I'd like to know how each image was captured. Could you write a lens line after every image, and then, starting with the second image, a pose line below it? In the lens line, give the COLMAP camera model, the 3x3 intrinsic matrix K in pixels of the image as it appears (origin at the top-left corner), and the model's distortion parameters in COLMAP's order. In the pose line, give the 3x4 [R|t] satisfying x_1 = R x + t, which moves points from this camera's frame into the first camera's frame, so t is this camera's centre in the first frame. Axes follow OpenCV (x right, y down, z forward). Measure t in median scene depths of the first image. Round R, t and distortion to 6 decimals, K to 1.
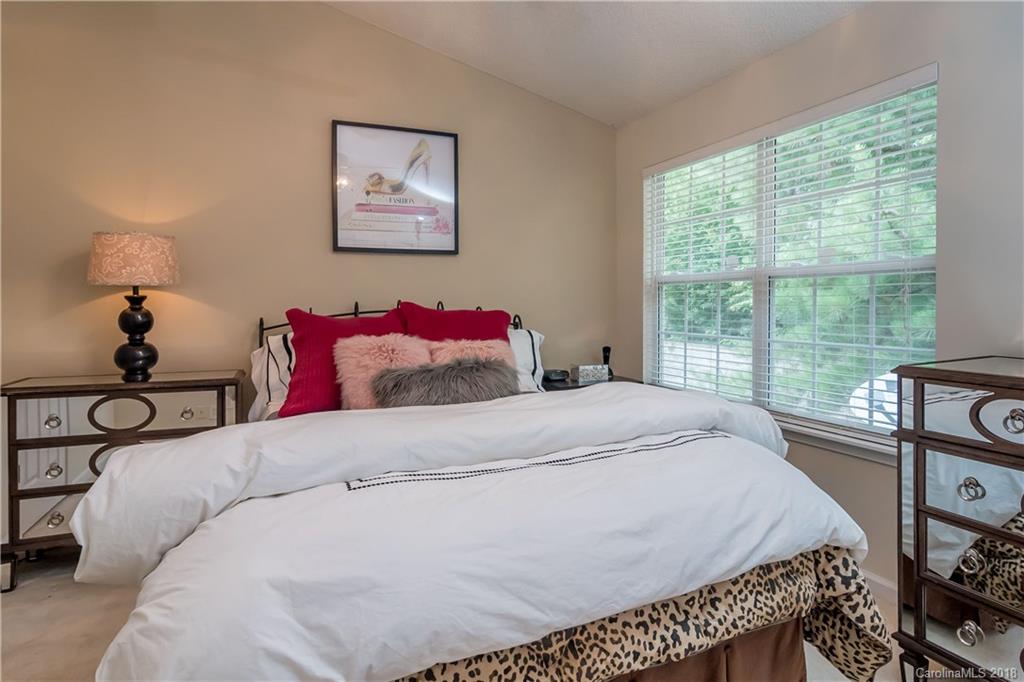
lens RADIAL K [[557.7, 0, 474.9], [0, 557.7, 301.2], [0, 0, 1]] dist [0.007691, -0.000216]
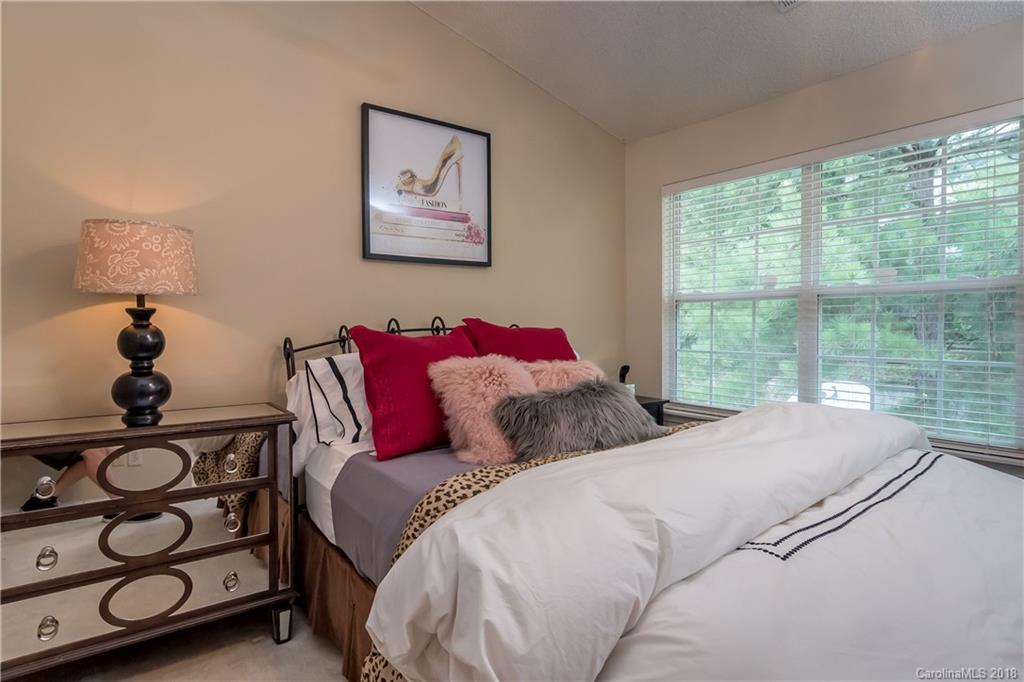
lens RADIAL K [[557.6, 0, 493.4], [0, 557.6, 320.9], [0, 0, 1]] dist [-0.003764, -0.000563]
pose [[0.963918, 0.001706, 0.266196, -0.350890], [-0.001385, 0.999998, -0.001394, 0.007160], [-0.266197, 0.000975, 0.963918, 0.164115]]
